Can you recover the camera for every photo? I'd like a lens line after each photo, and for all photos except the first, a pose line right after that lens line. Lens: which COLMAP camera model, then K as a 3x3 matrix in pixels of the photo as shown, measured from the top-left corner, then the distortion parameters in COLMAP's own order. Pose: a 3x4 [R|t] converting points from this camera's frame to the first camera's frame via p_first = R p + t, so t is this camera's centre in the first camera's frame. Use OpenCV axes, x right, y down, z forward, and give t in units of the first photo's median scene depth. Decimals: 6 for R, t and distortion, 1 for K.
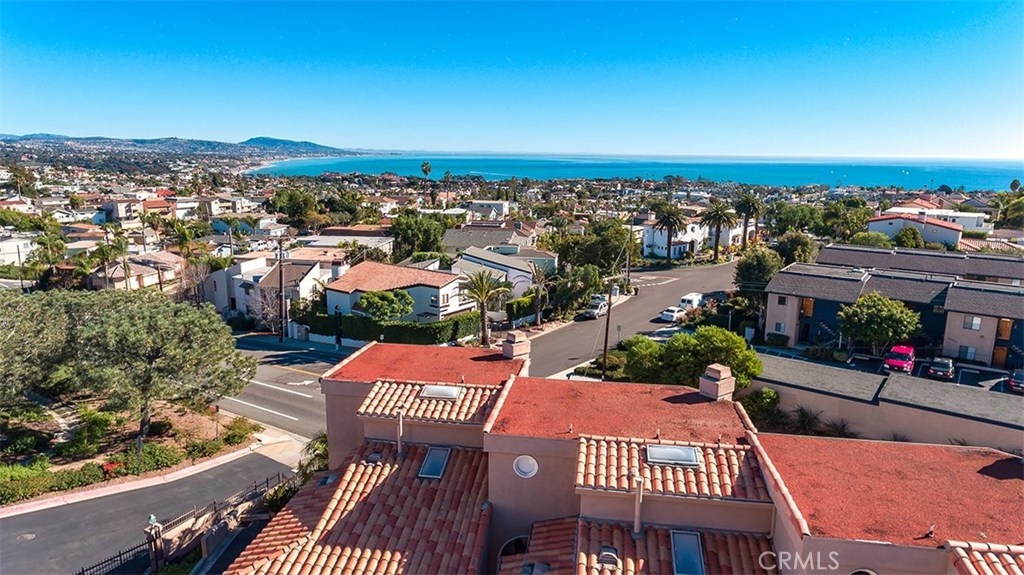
lens RADIAL K [[619.9, 0, 512.0], [0, 619.9, 287.5], [0, 0, 1]] dist [-0.001279, 0.000077]
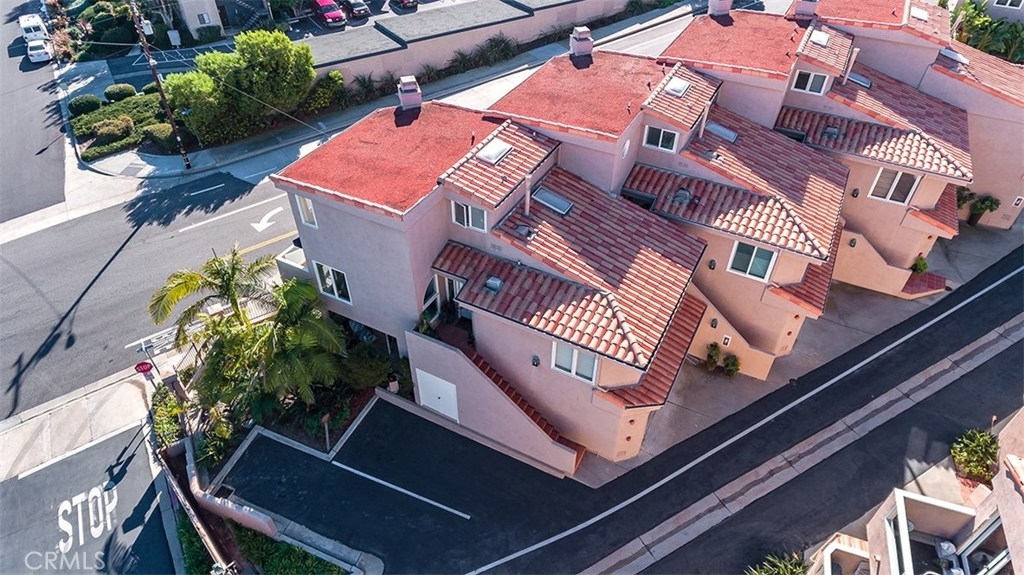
lens RADIAL K [[597.6, 0, 517.2], [0, 597.6, 261.8], [0, 0, 1]] dist [-0.000570, 0.013668]
pose [[0.333571, -0.611377, 0.717599, -0.907054], [0.200685, 0.789801, 0.579604, -0.241416], [-0.921116, -0.049328, 0.386149, 0.598050]]
